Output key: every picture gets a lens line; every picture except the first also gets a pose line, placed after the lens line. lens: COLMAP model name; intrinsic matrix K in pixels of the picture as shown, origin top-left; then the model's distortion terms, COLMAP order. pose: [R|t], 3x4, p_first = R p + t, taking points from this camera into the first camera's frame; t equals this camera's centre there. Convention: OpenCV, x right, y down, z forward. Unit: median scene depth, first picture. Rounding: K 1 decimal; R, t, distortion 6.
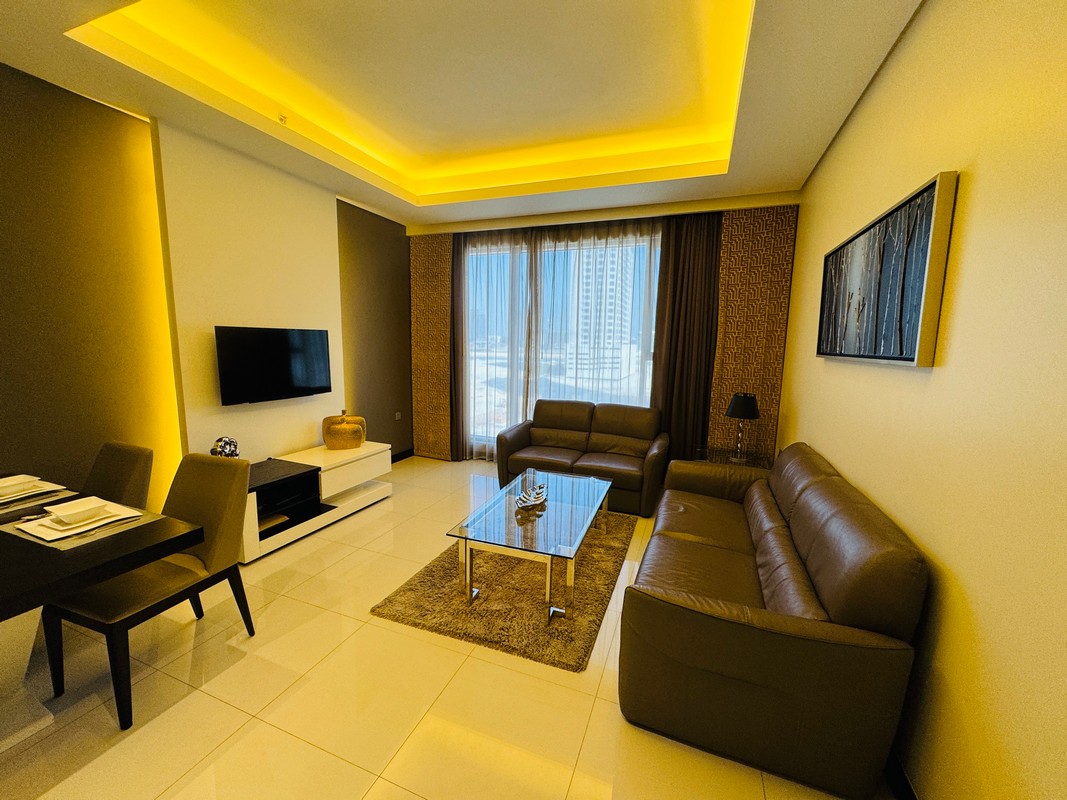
lens RADIAL K [[425.1, 0, 532.5], [0, 425.1, 400.4], [0, 0, 1]] dist [-0.002490, 0.000214]
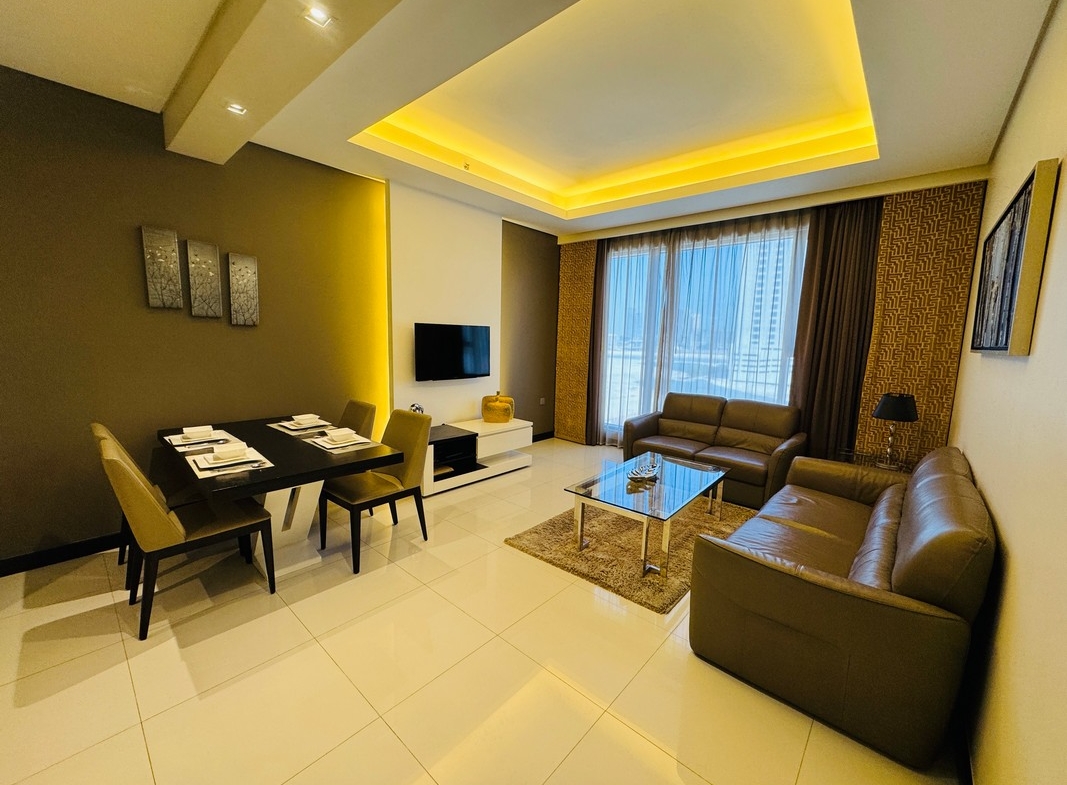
lens RADIAL K [[425.1, 0, 532.4], [0, 425.1, 391.9], [0, 0, 1]] dist [-0.002490, 0.000214]
pose [[0.936722, 0.049562, -0.346548, 0.092794], [-0.055257, 0.998451, -0.006568, 0.034068], [0.345685, 0.025302, 0.938009, -0.146477]]
